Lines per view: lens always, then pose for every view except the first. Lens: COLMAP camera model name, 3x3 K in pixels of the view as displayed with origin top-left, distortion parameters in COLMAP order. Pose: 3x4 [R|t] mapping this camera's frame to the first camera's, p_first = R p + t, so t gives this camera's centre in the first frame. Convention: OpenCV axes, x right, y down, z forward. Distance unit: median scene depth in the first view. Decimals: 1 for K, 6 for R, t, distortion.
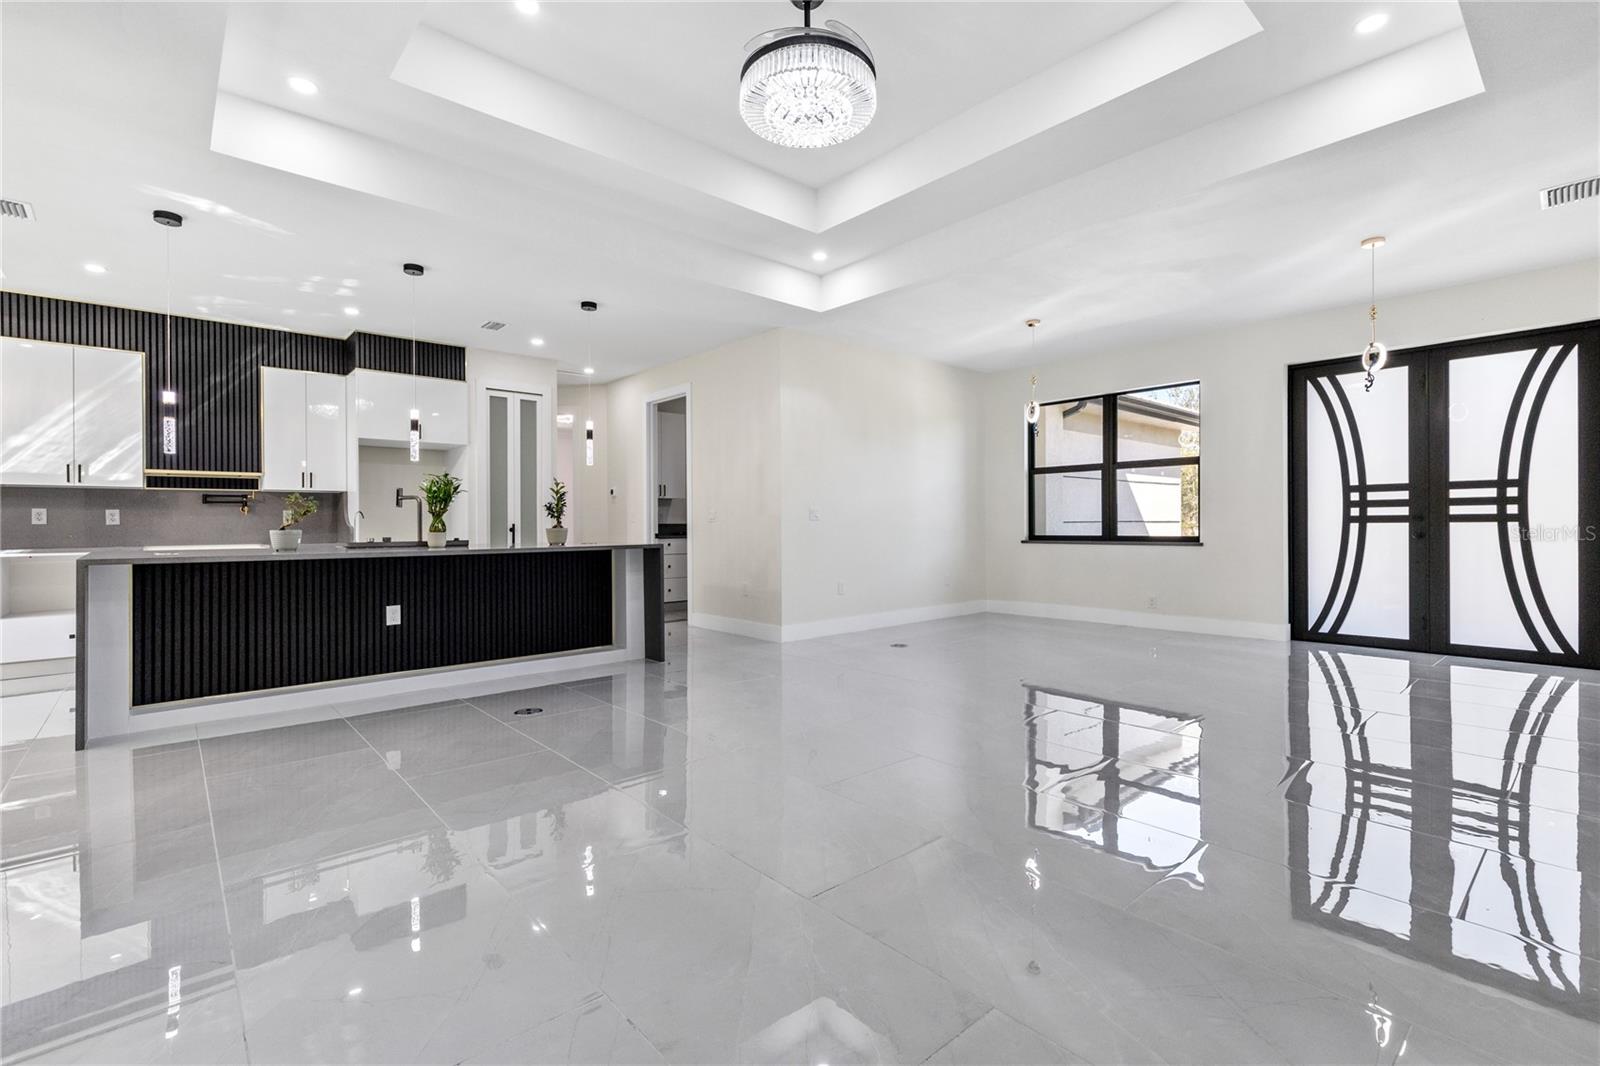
lens RADIAL K [[716.9, 0, 797.5], [0, 716.9, 530.8], [0, 0, 1]] dist [0.002534, -0.001631]
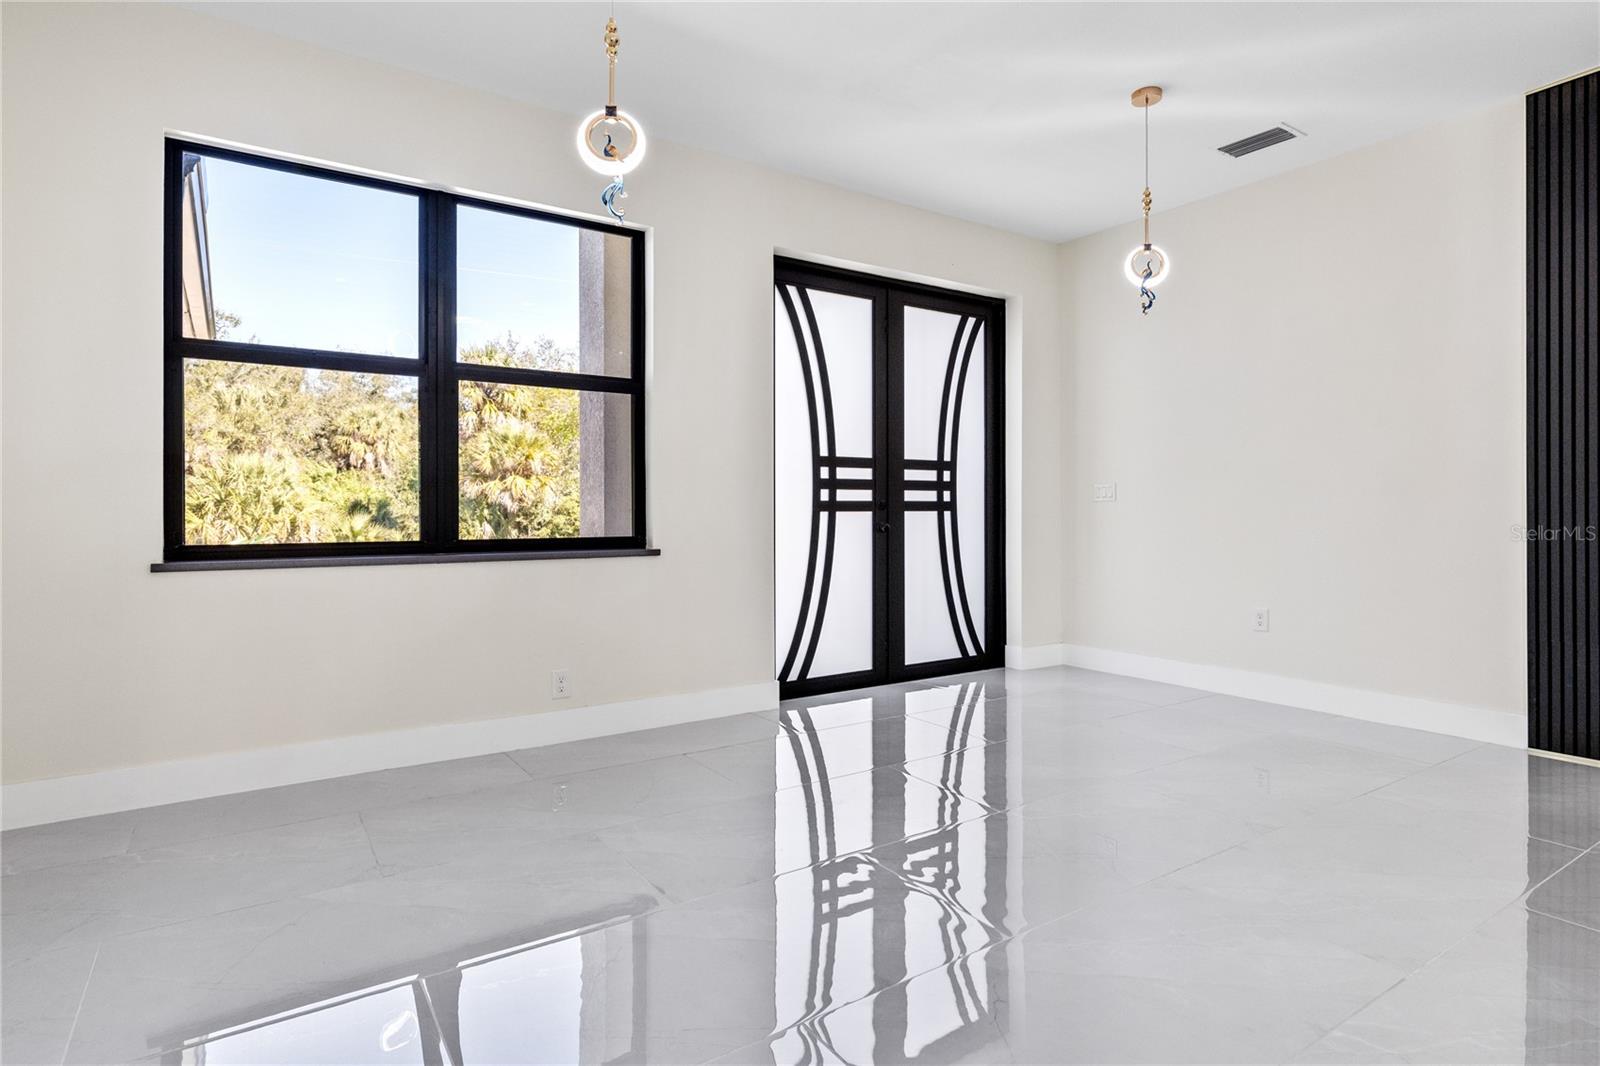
lens RADIAL K [[831.5, 0, 809.6], [0, 831.5, 510.2], [0, 0, 1]] dist [0.001453, -0.003476]
pose [[0.127208, 0.007286, 0.991849, -0.007782], [0.009258, 0.999921, -0.008532, -0.005822], [-0.991833, 0.010268, 0.127130, 0.932095]]
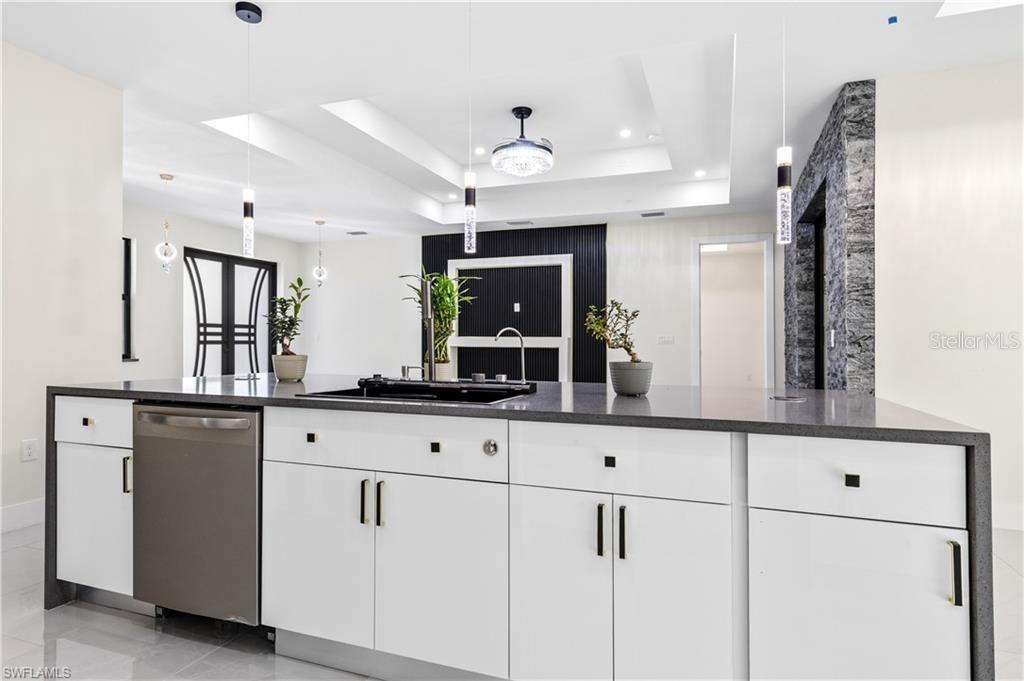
lens RADIAL K [[569.4, 0, 511.0], [0, 569.4, 347.5], [0, 0, 1]] dist [0.016710, -0.000274]
pose [[-0.463362, -0.006055, 0.886148, -0.830983], [0.002482, 0.999964, 0.008130, -0.013561], [-0.886165, 0.005967, -0.463331, 0.997620]]
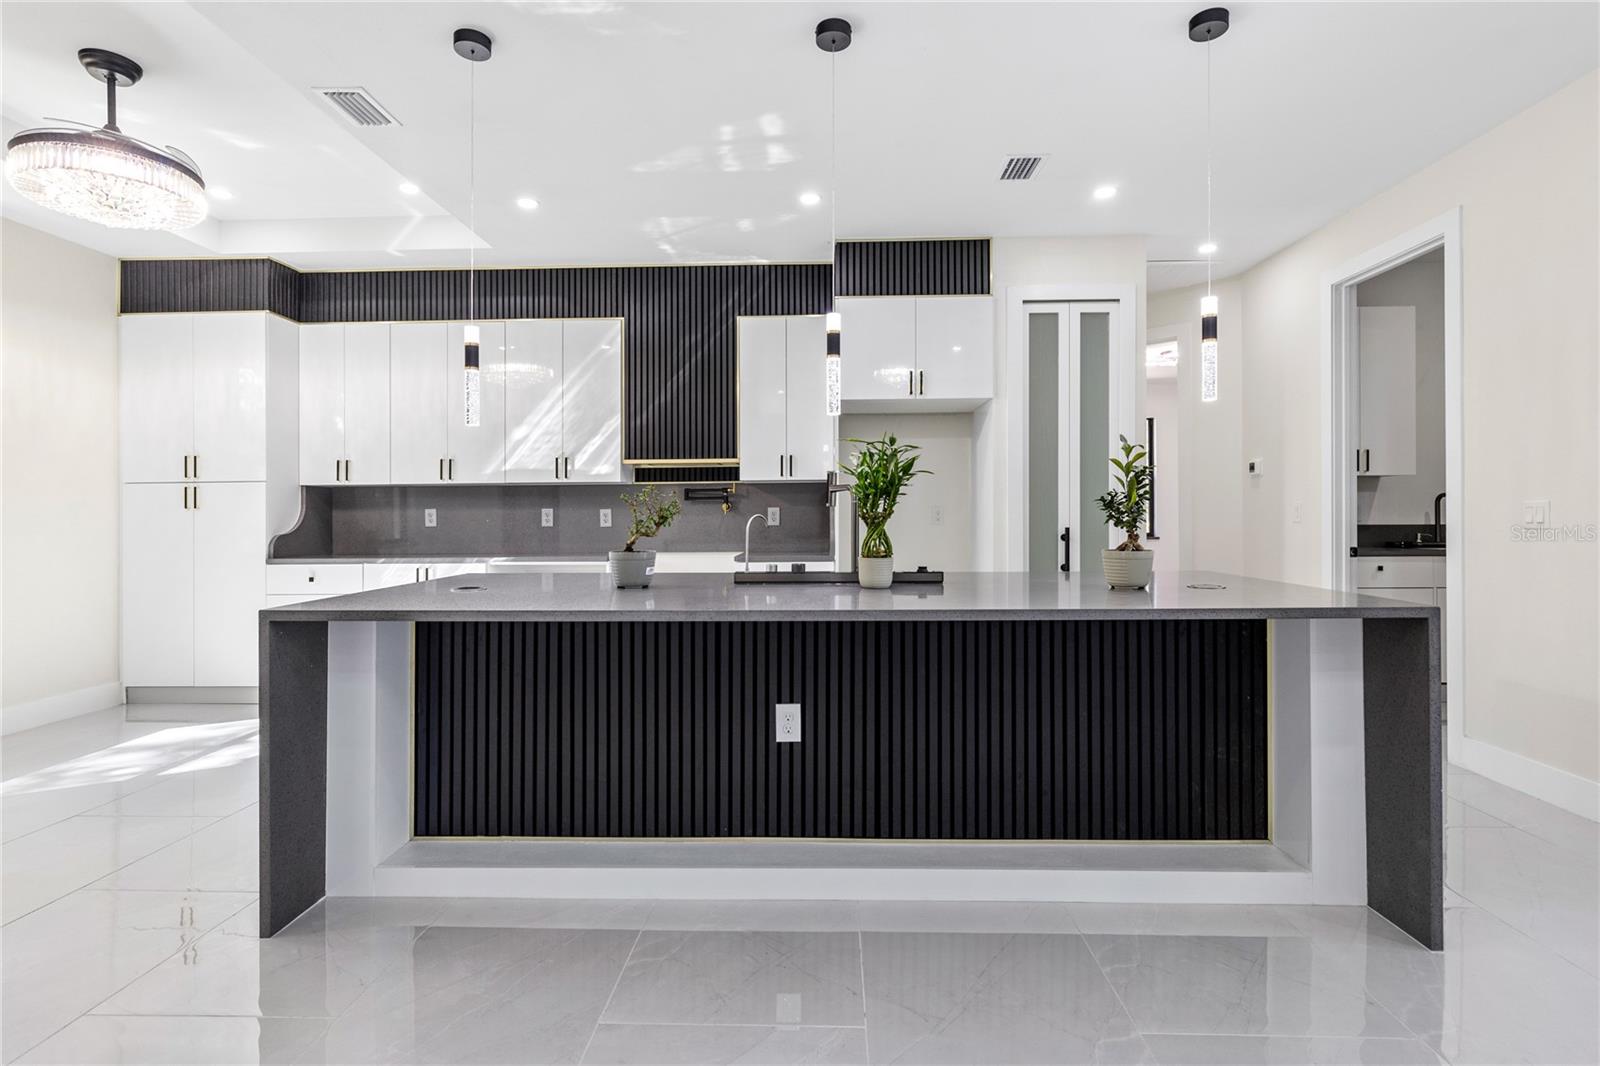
lens RADIAL K [[786.1, 0, 811.3], [0, 786.1, 513.3], [0, 0, 1]] dist [0.006194, 0.000922]
pose [[0.731662, 0.000524, -0.681667, -0.139100], [-0.004413, 0.999982, -0.003967, -0.021879], [0.681653, 0.005911, 0.731652, 0.481555]]
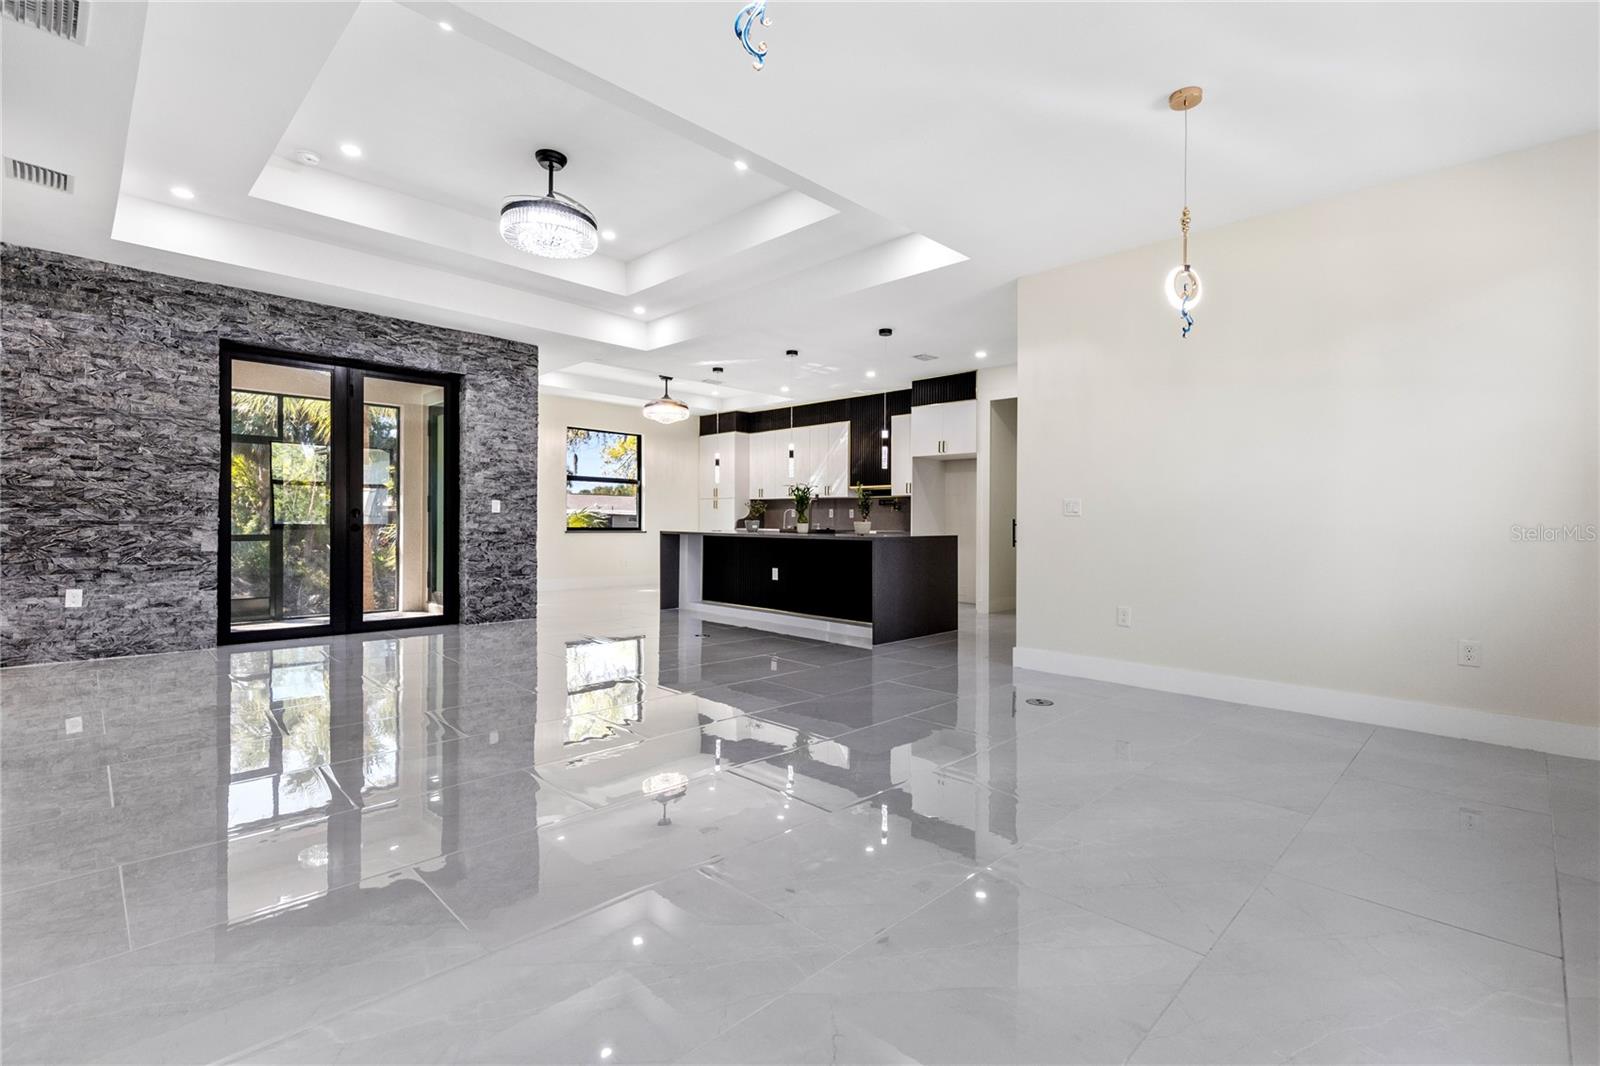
lens RADIAL K [[716.9, 0, 833.0], [0, 716.9, 532.8], [0, 0, 1]] dist [0.002534, -0.001631]
pose [[0.105785, 0.024354, -0.994091, 0.838115], [-0.017071, 0.999597, 0.022672, -0.010805], [0.994242, 0.014572, 0.106159, 0.760085]]
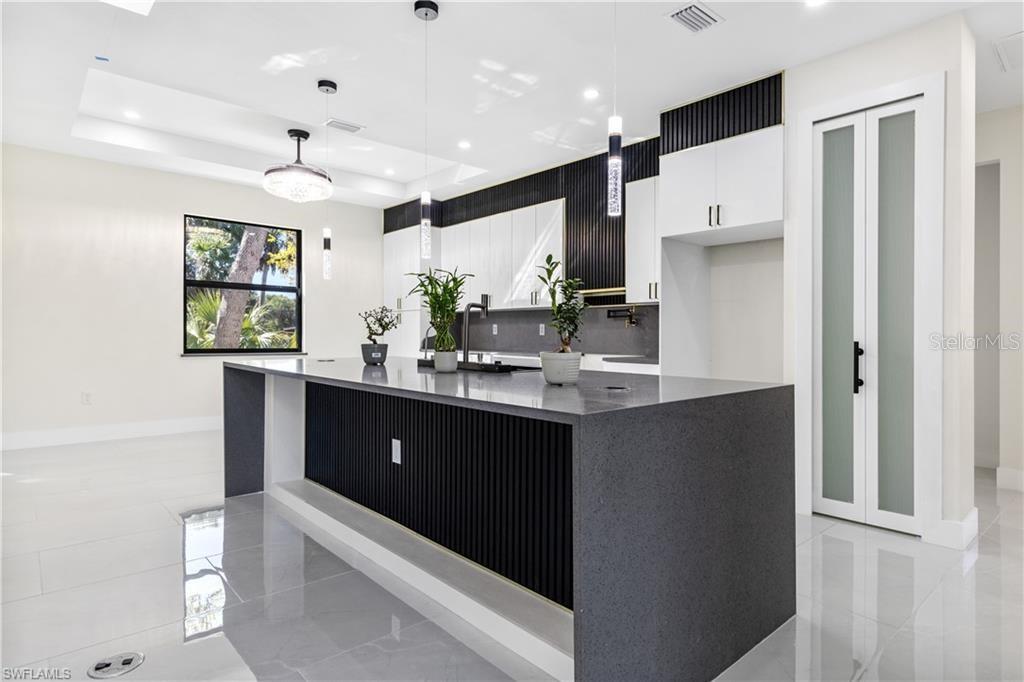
lens RADIAL K [[569.4, 0, 524.7], [0, 569.4, 327.6], [0, 0, 1]] dist [0.016710, -0.000274]
pose [[0.018404, -0.004134, -0.999822, 0.069160], [-0.016756, 0.999850, -0.004442, -0.017781], [0.999690, 0.016834, 0.018332, 0.899290]]
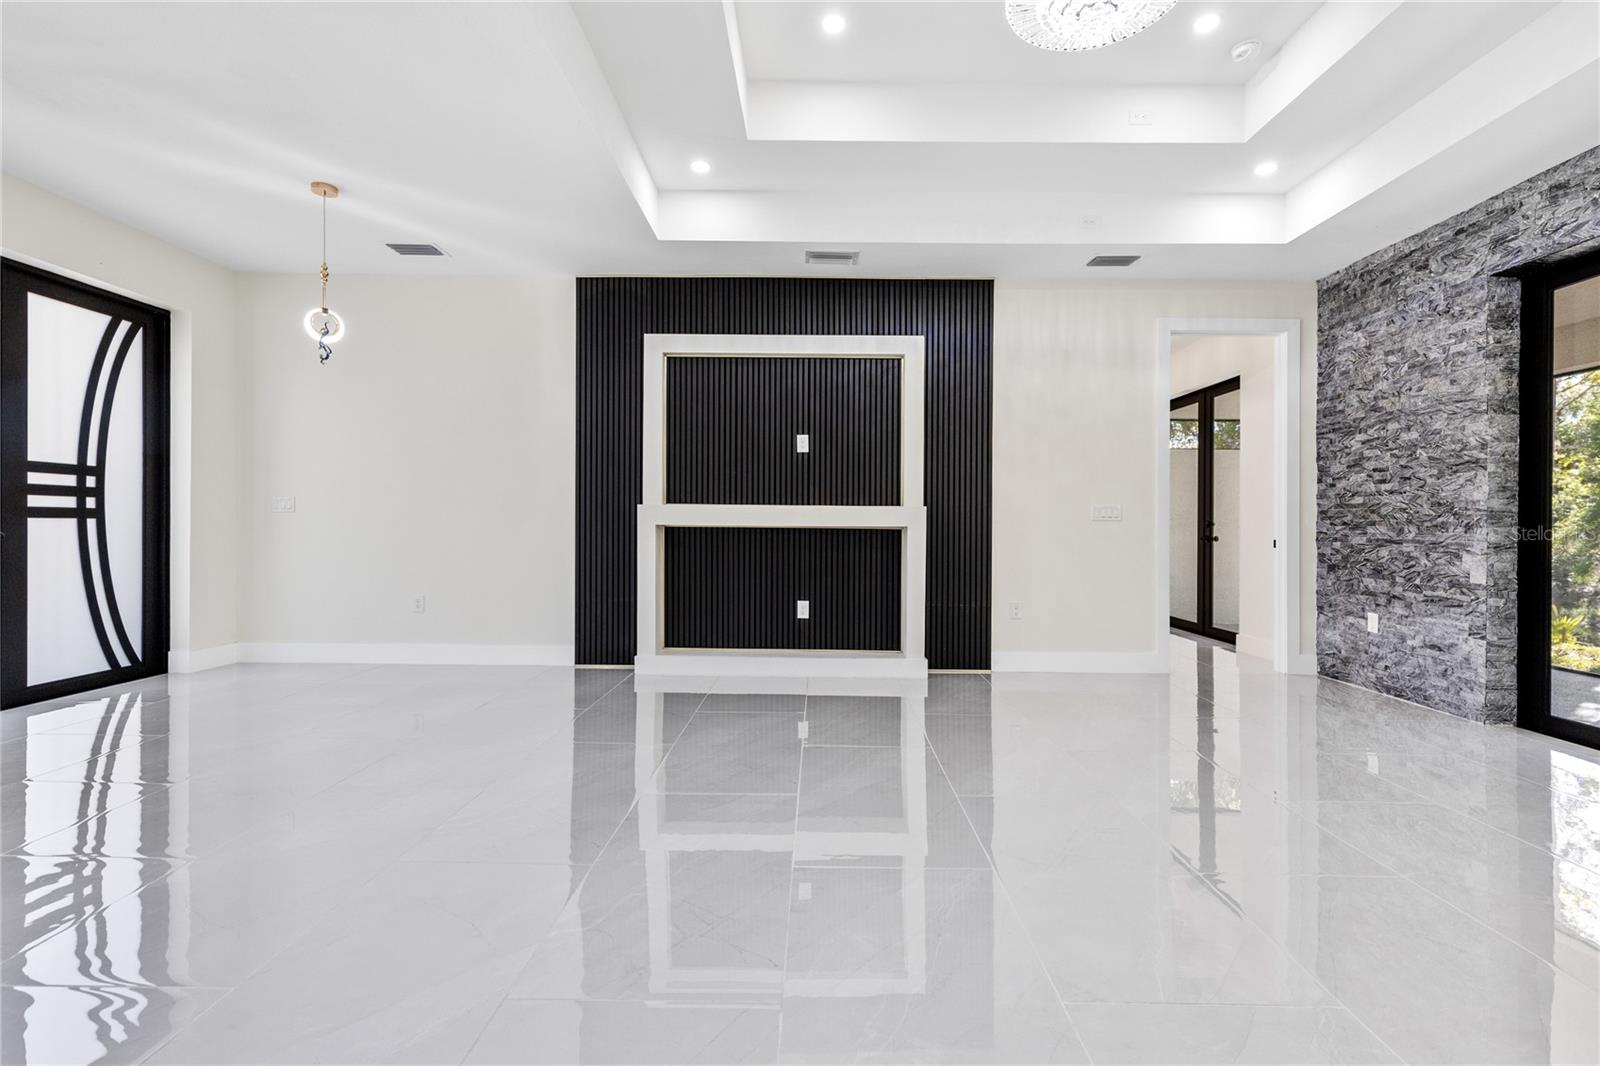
lens RADIAL K [[716.9, 0, 809.5], [0, 716.9, 532.6], [0, 0, 1]] dist [0.002534, -0.001631]
pose [[-0.739315, -0.007112, 0.673322, -0.147127], [-0.001100, 0.999956, 0.009354, -0.004172], [-0.673359, 0.006175, -0.739290, 0.947082]]
